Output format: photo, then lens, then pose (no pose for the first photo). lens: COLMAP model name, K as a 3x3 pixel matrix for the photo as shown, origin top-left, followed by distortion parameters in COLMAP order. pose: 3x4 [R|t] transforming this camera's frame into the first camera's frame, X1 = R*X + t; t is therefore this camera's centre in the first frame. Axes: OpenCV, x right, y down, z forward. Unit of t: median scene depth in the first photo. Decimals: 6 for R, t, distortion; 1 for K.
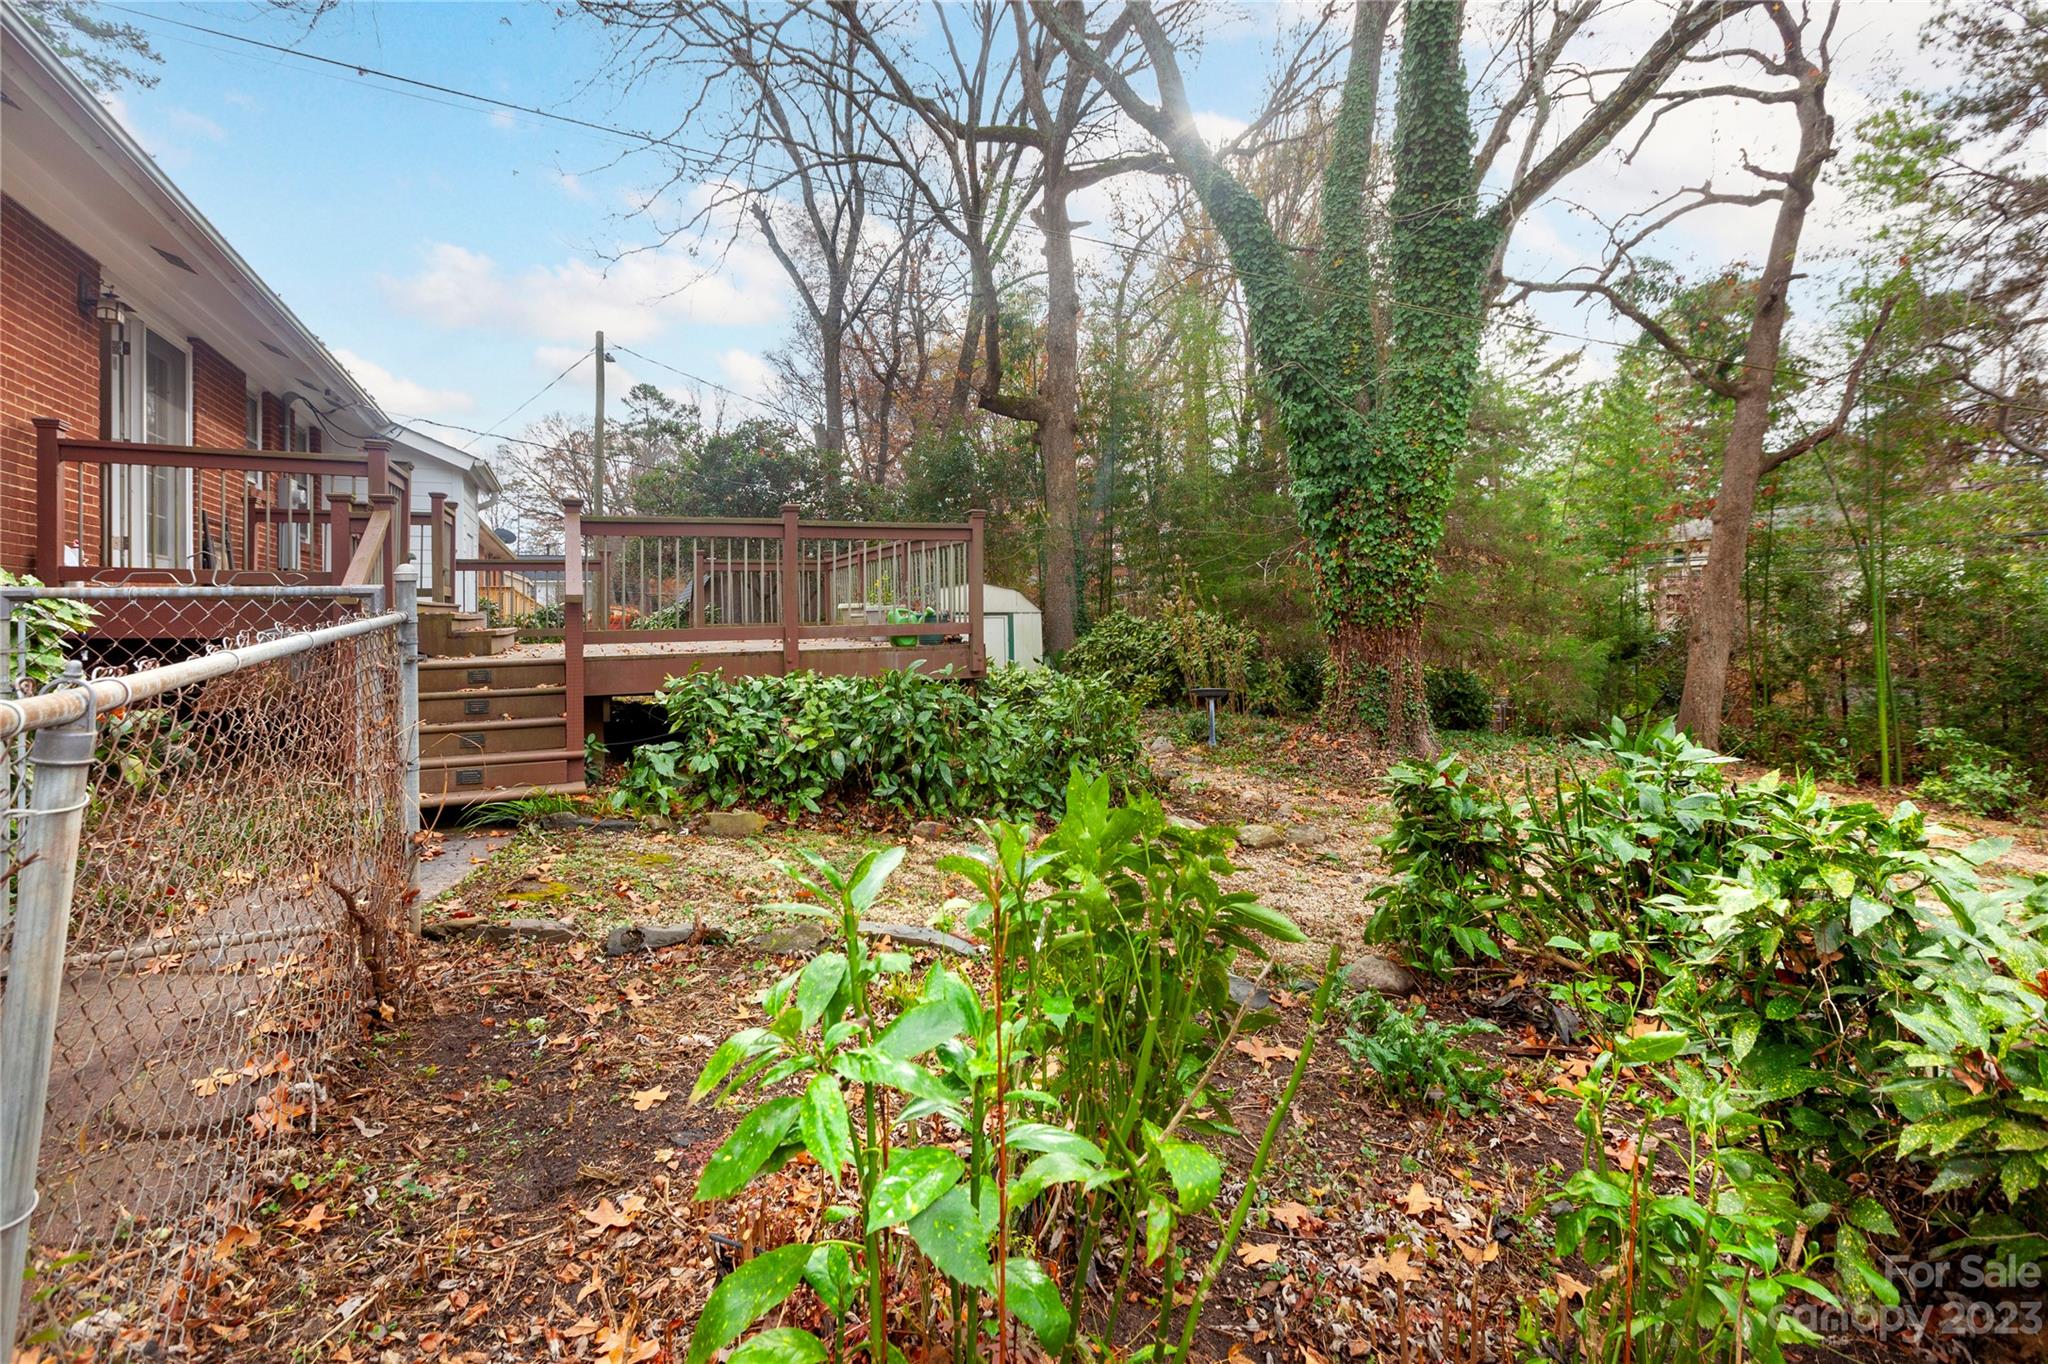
lens RADIAL K [[954.2, 0, 1005.7], [0, 954.2, 603.2], [0, 0, 1]] dist [0.002122, -0.002535]
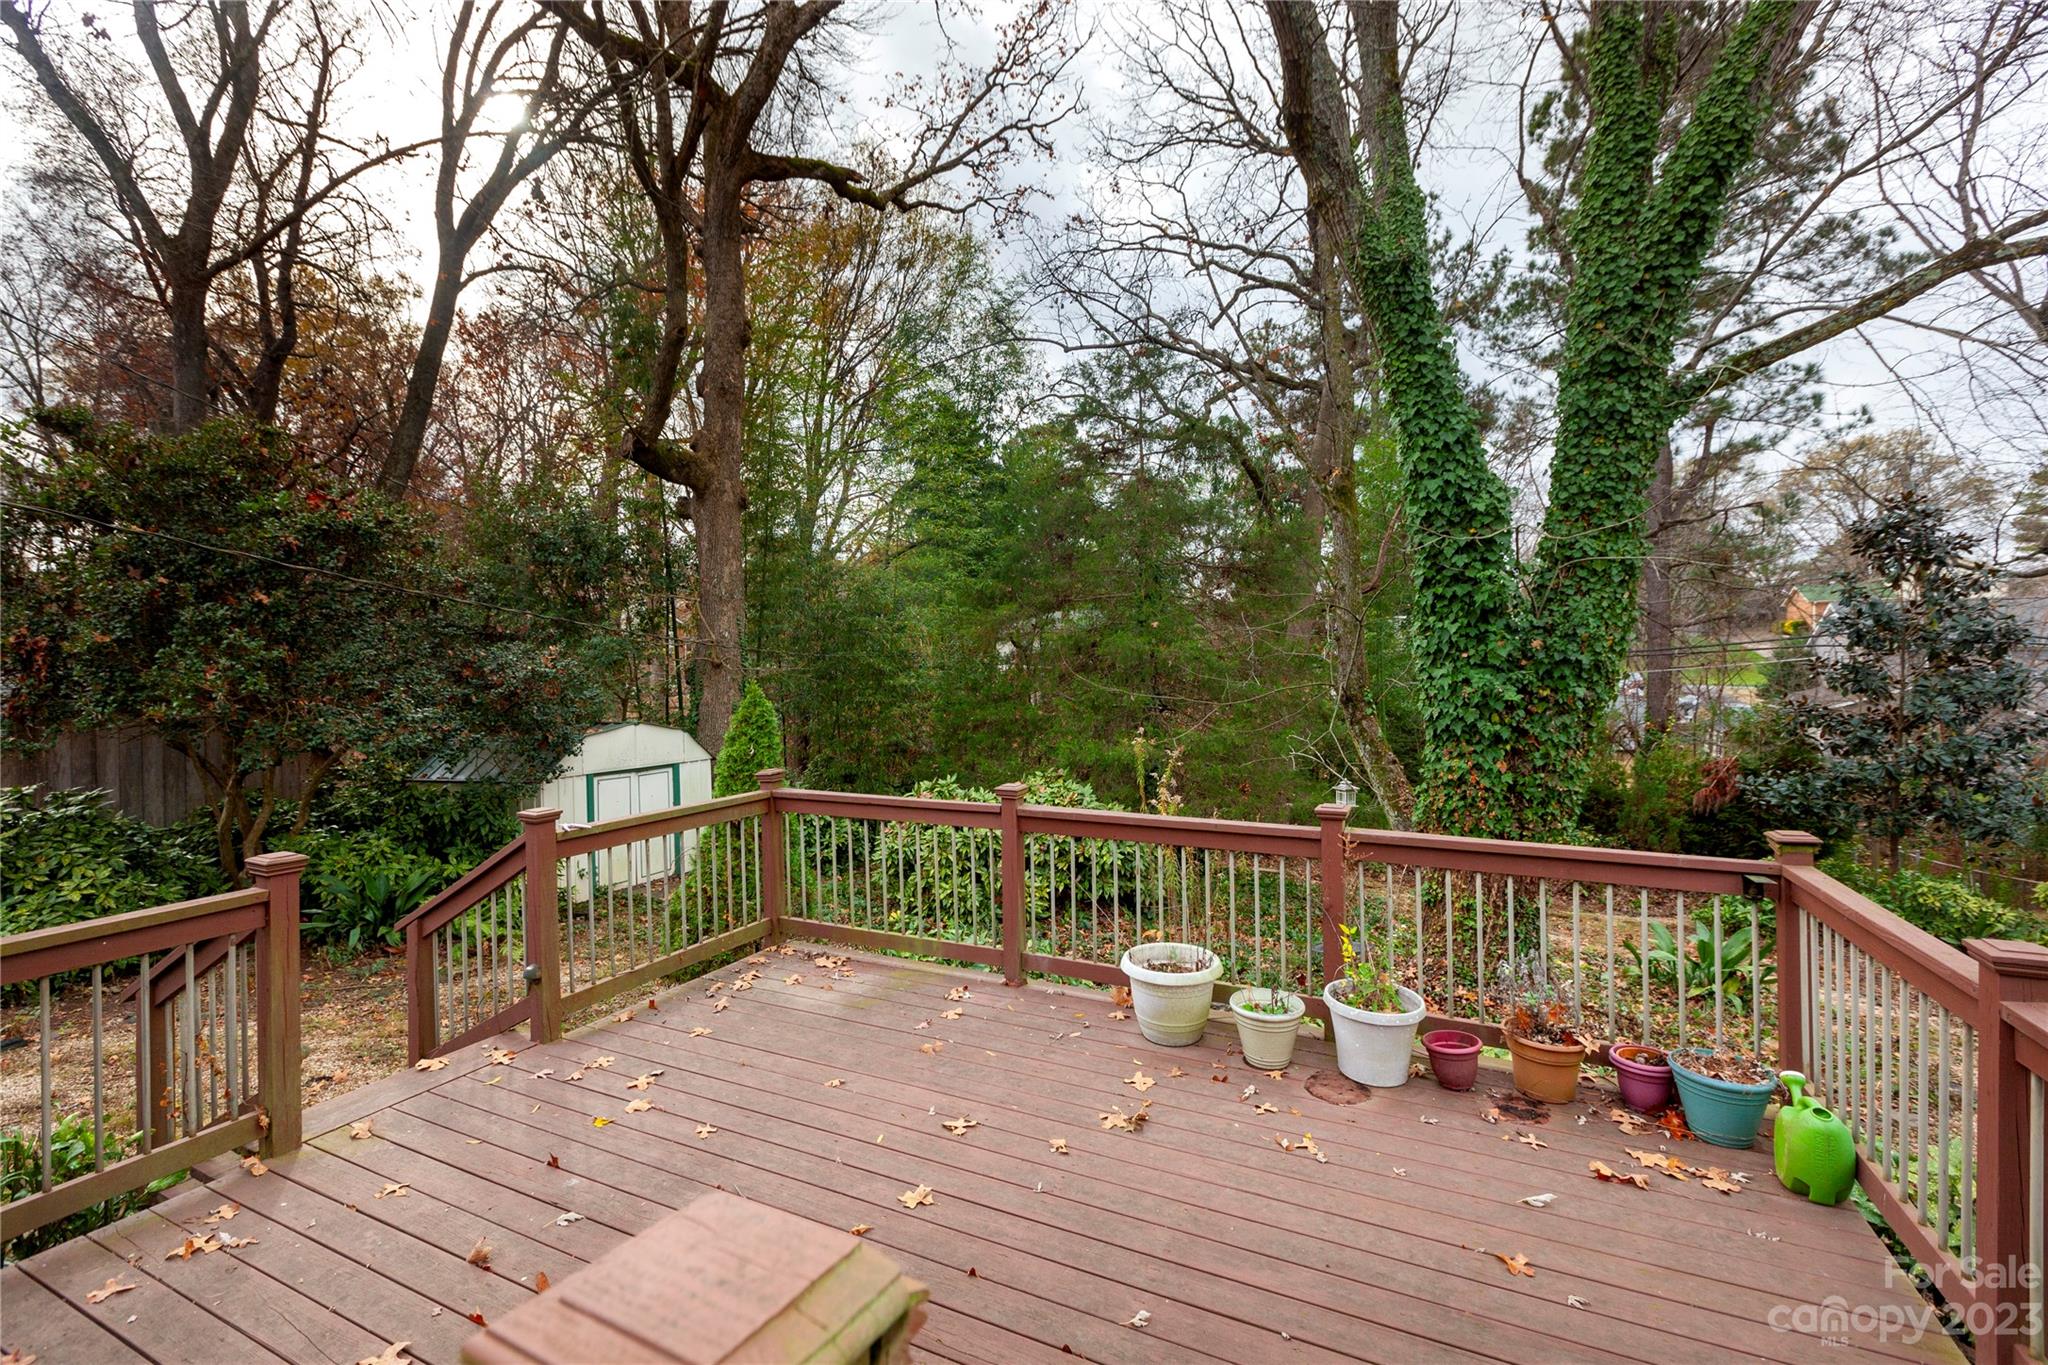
lens RADIAL K [[912.4, 0, 1008.5], [0, 912.4, 665.9], [0, 0, 1]] dist [0.001029, 0.000235]
pose [[0.771376, 0.008206, 0.636326, -0.488785], [-0.014282, 0.999888, 0.004418, -0.141118], [-0.636219, -0.012496, 0.771407, 0.718294]]
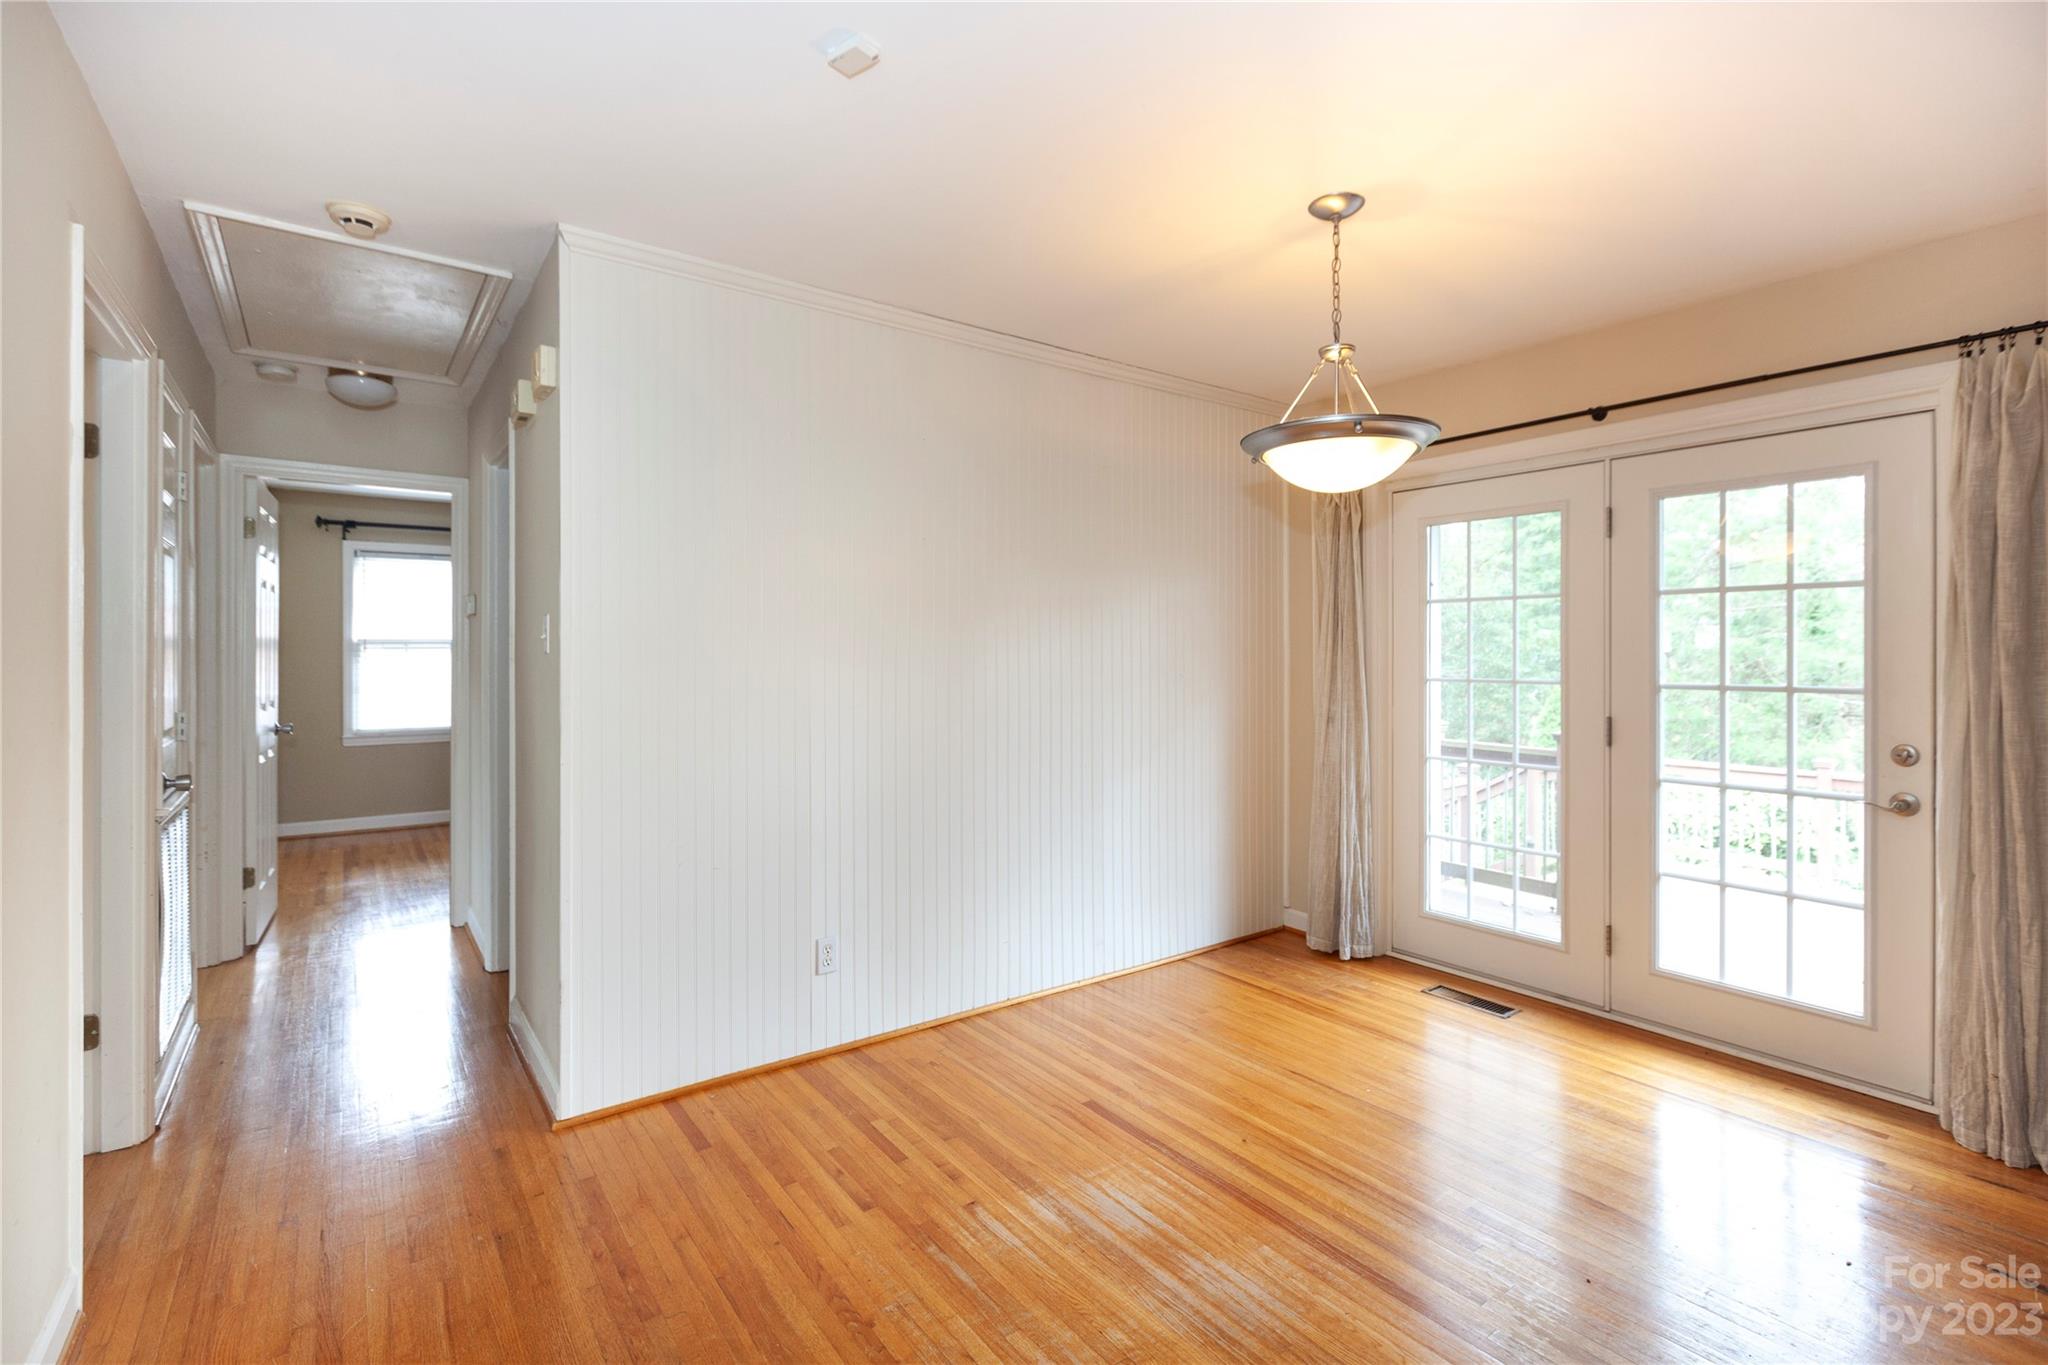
lens RADIAL K [[939.0, 0, 1059.8], [0, 939.0, 652.9], [0, 0, 1]] dist [0.002572, 0.000569]
pose [[0.972144, 0.020398, 0.233496, -0.994863], [-0.023632, 0.999660, 0.011062, -0.156779], [-0.233191, -0.016272, 0.972295, 0.478571]]
